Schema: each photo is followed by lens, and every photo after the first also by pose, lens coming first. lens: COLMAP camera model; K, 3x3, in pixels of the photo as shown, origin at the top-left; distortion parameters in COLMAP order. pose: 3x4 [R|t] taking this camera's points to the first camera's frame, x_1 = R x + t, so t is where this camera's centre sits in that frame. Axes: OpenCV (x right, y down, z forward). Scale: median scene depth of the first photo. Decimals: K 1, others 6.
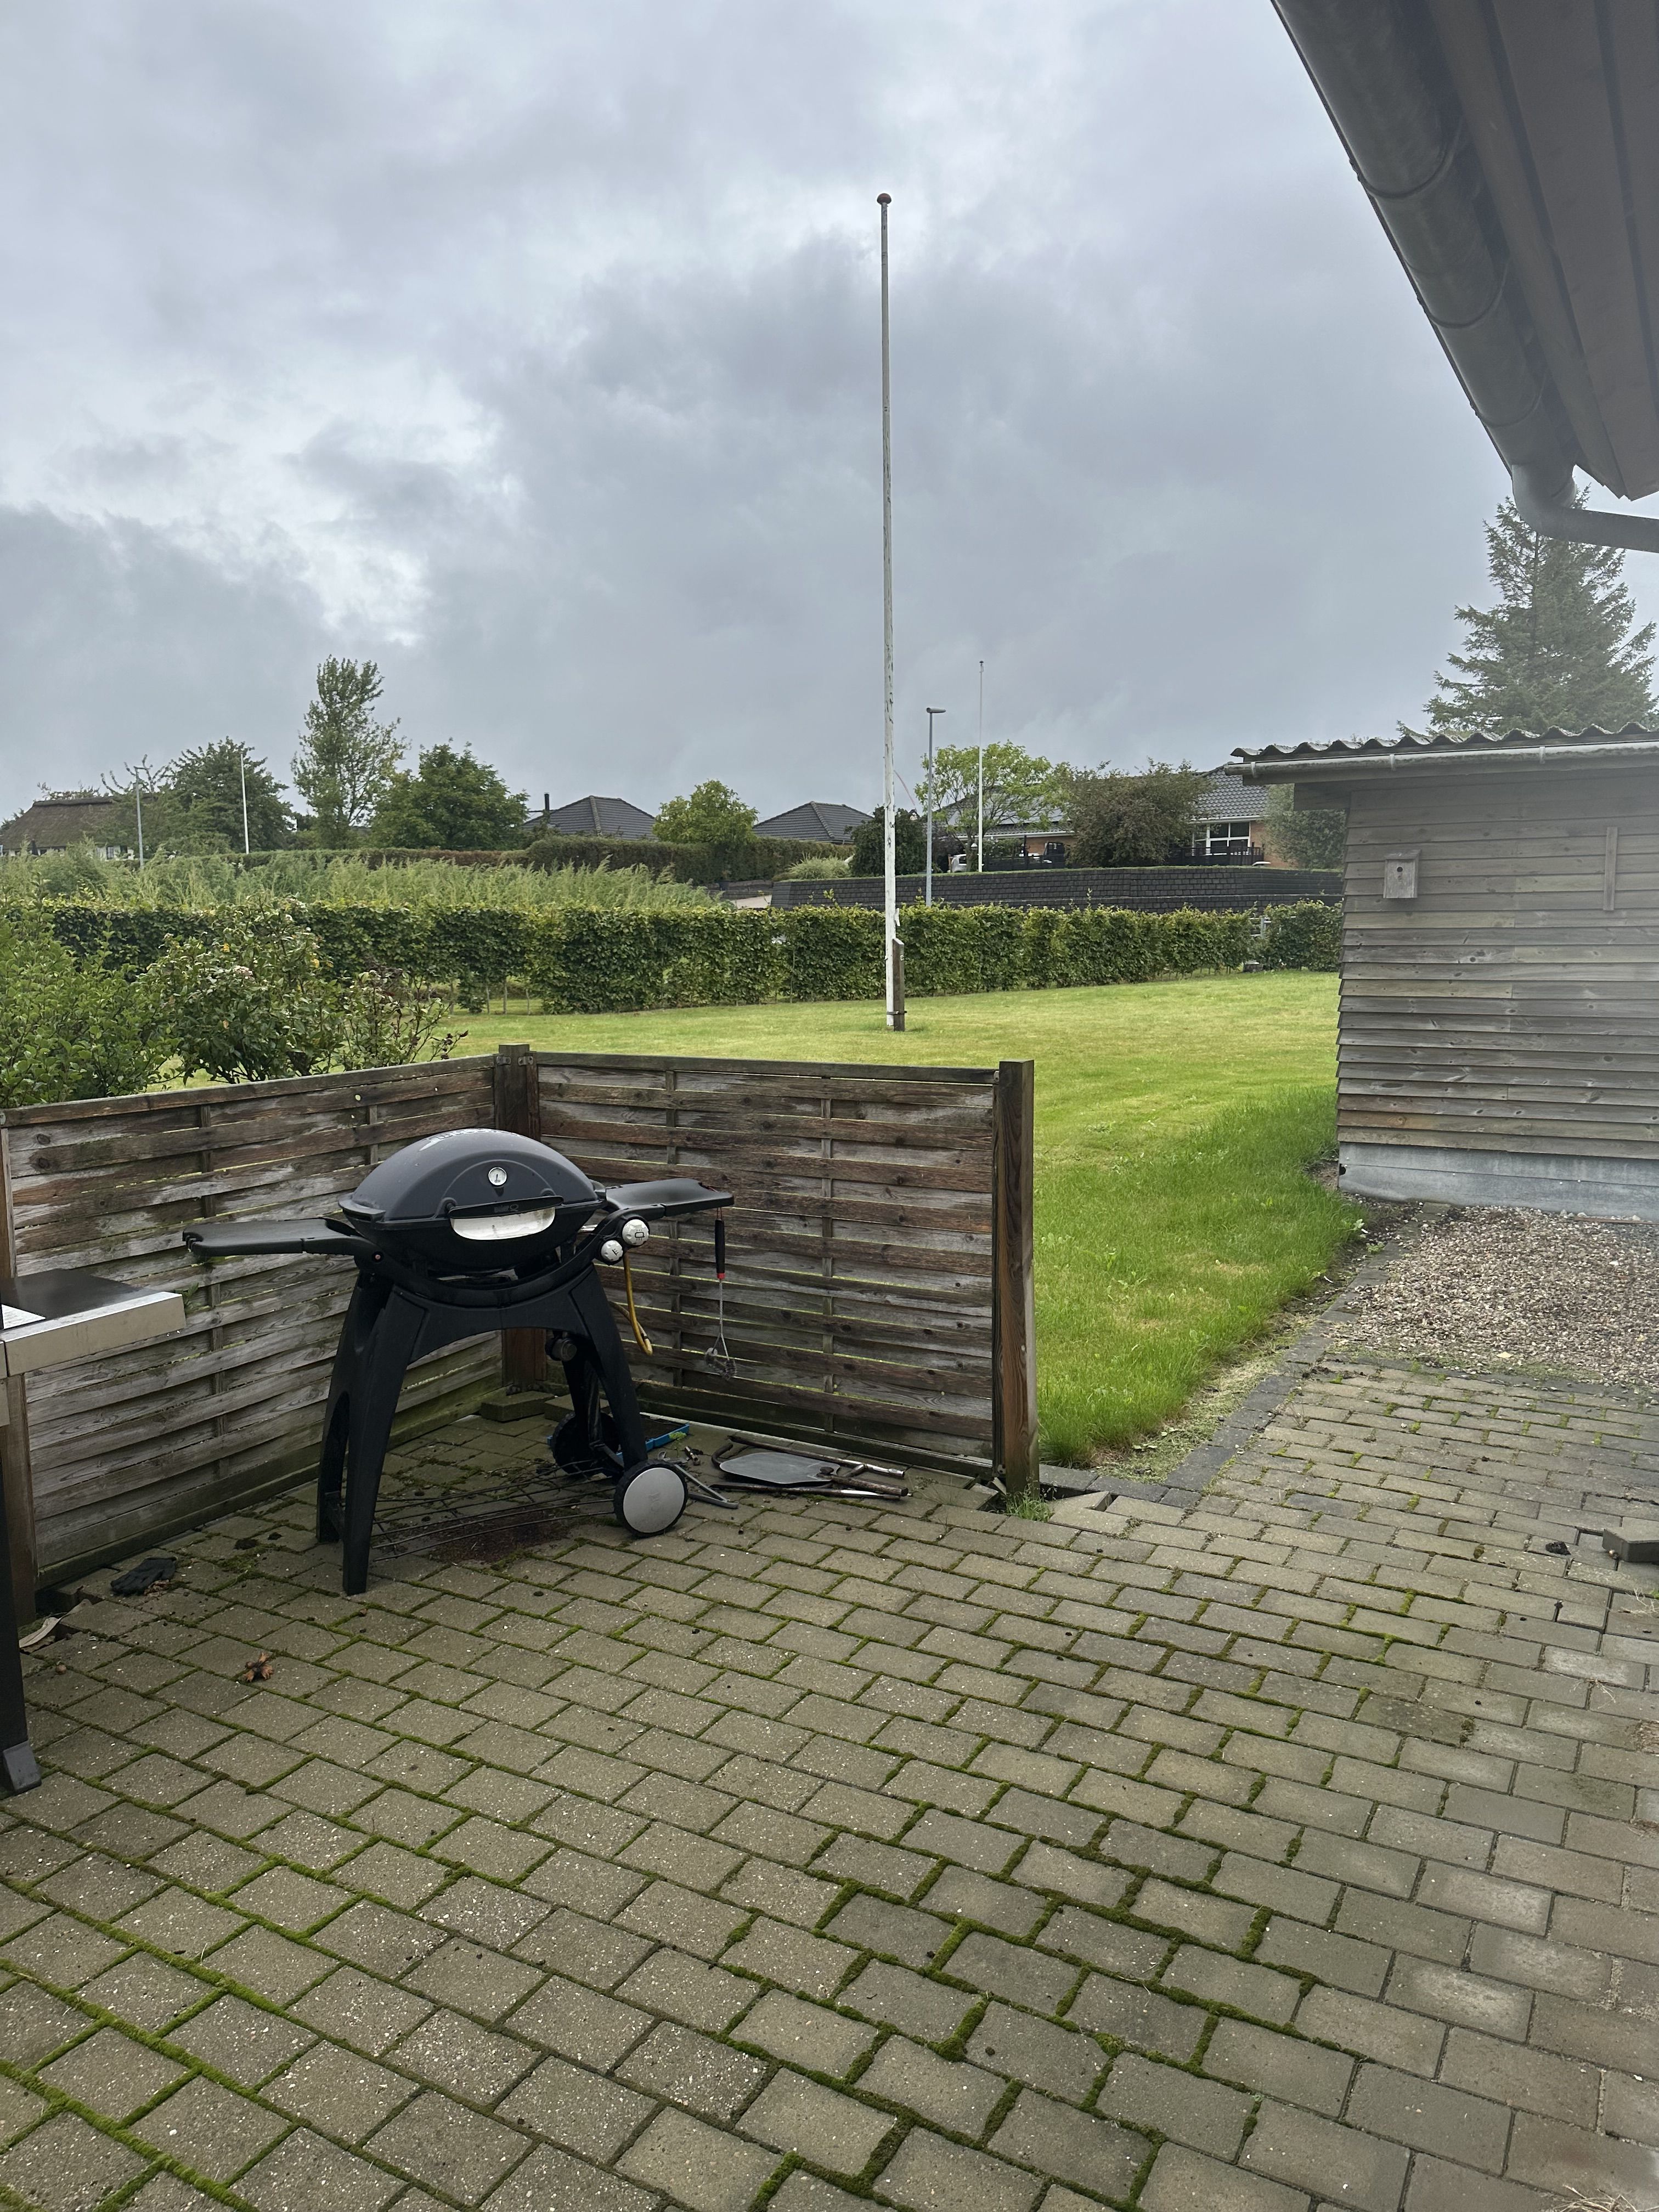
lens RADIAL K [[1603.1, 0, 829.5], [0, 1603.1, 1106.0], [0, 0, 1]] dist [-0.000011, -0.001343]
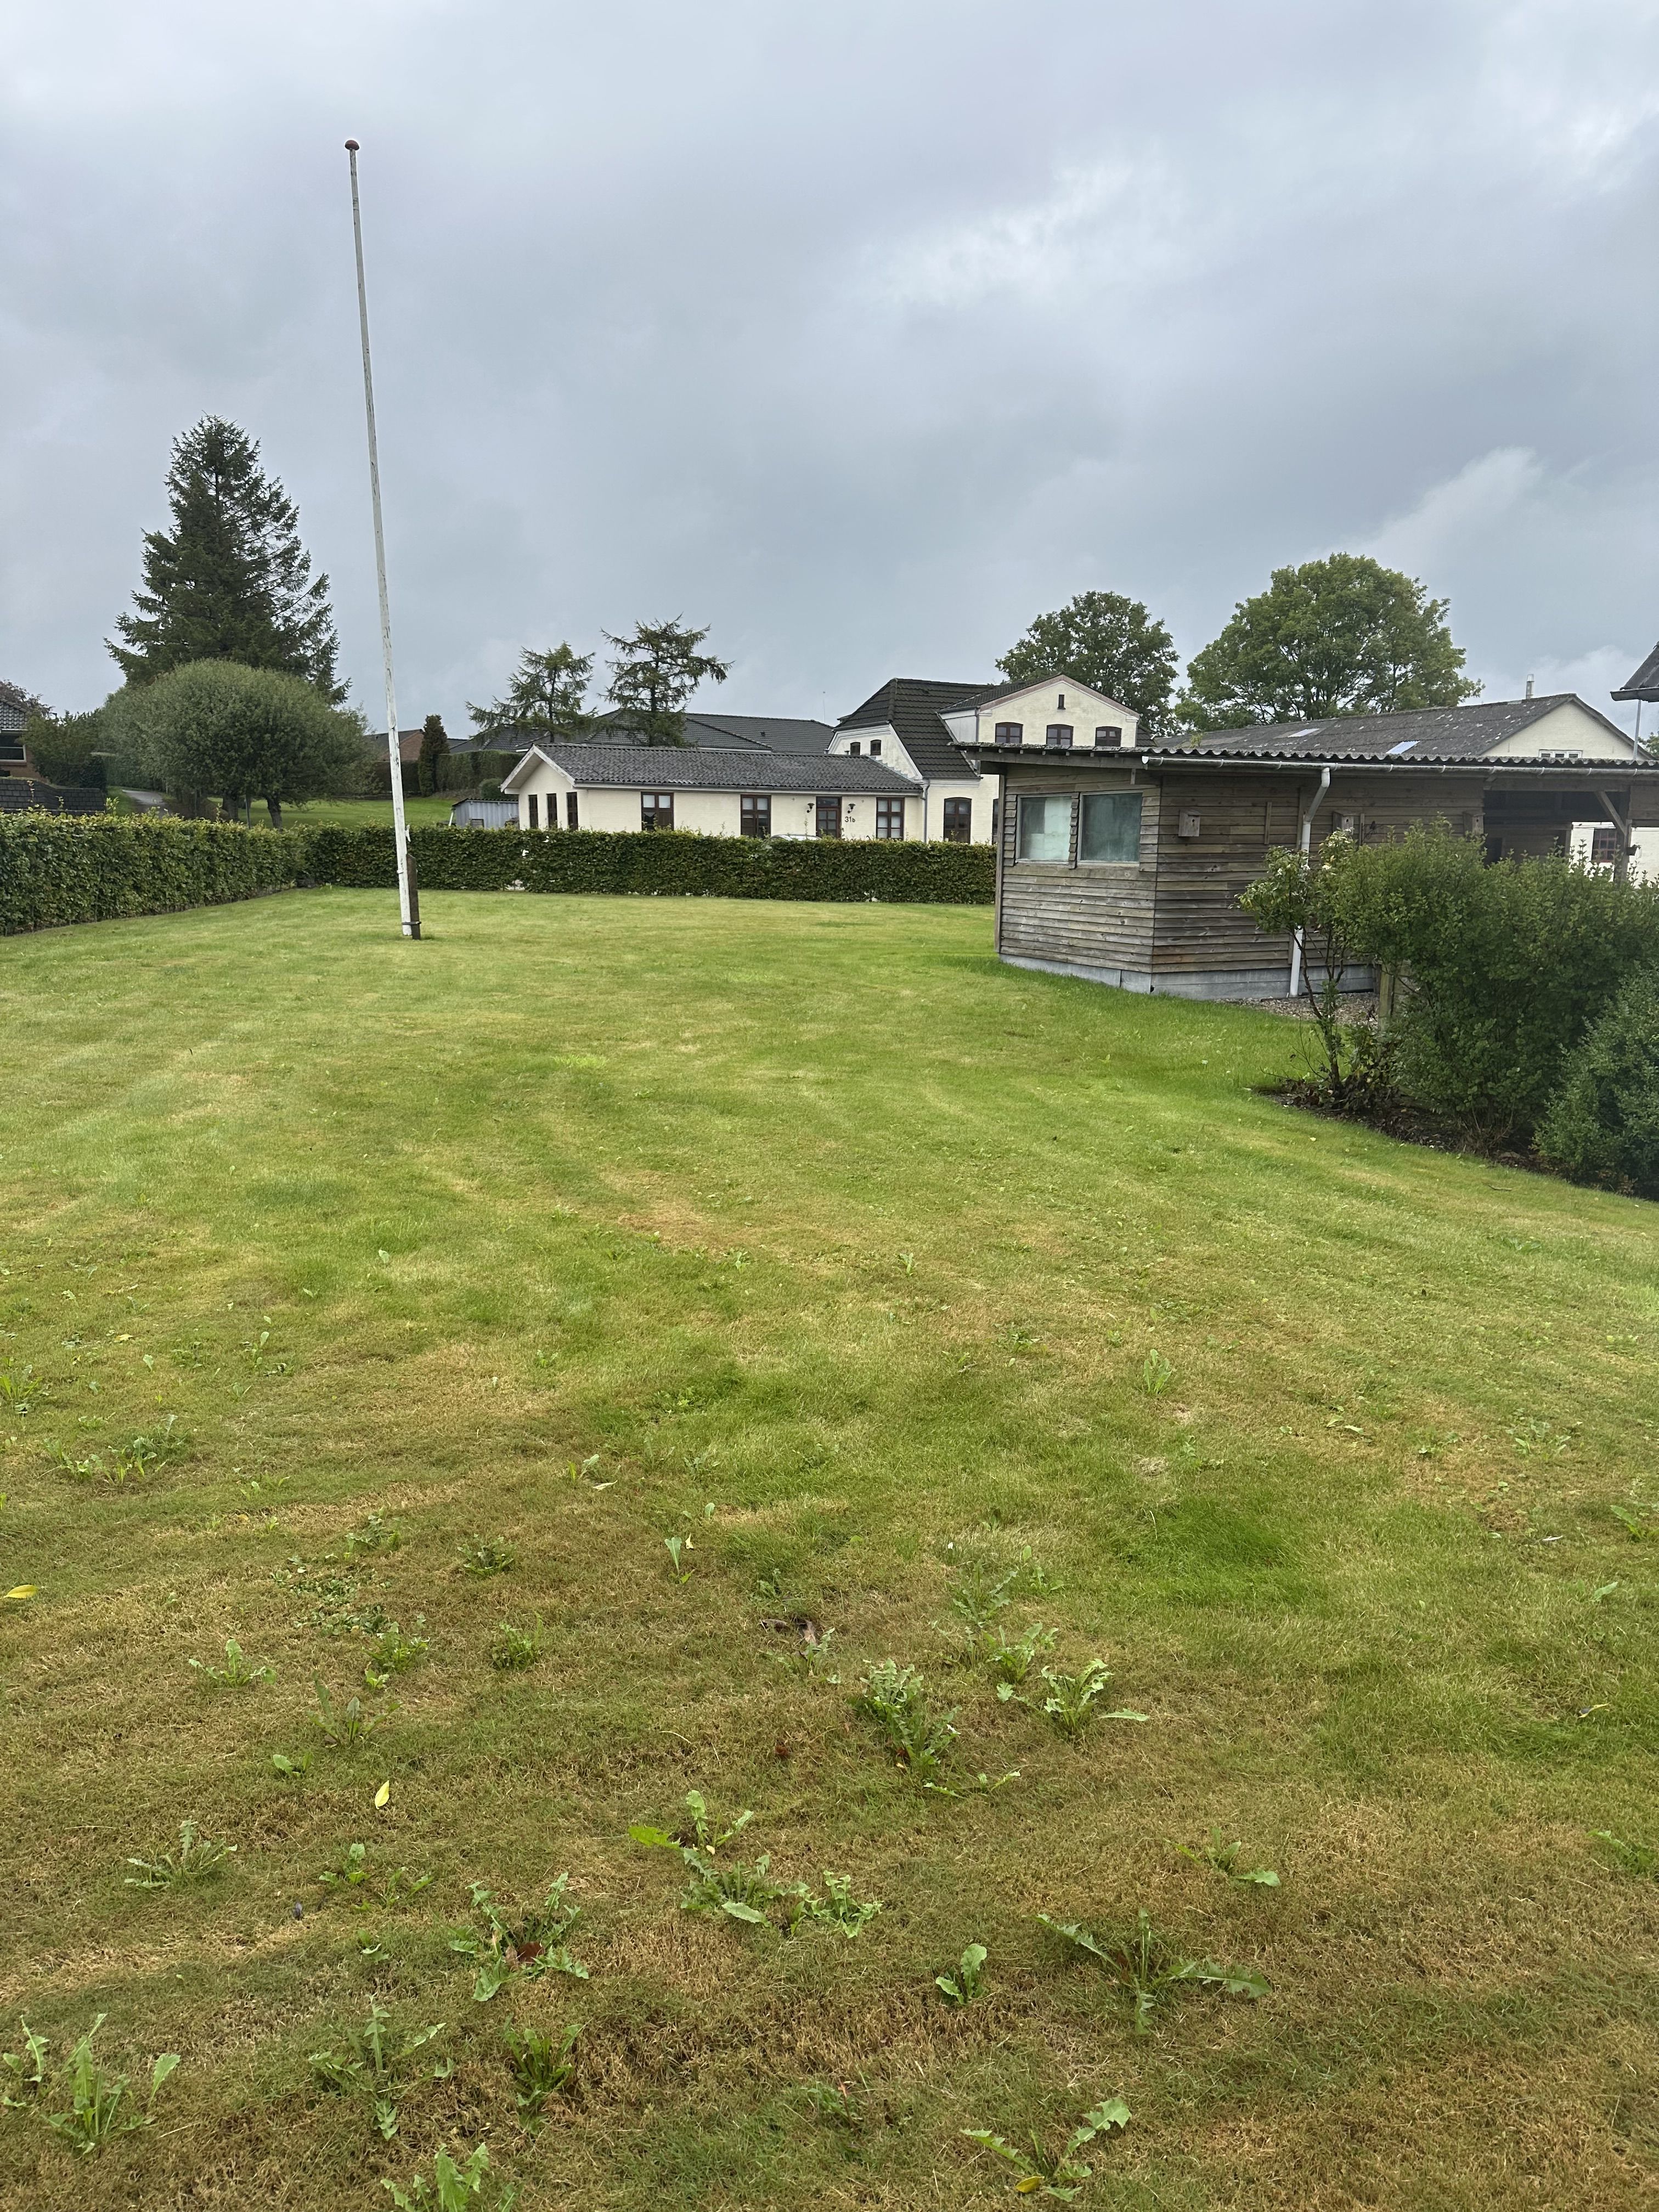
lens RADIAL K [[1603.1, 0, 829.5], [0, 1603.1, 1106.0], [0, 0, 1]] dist [-0.000011, -0.001343]
pose [[0.560336, -0.125828, 0.818652, -1.387737], [0.081433, 0.991974, 0.096730, -0.033291], [-0.824253, 0.012464, 0.566085, 0.295006]]
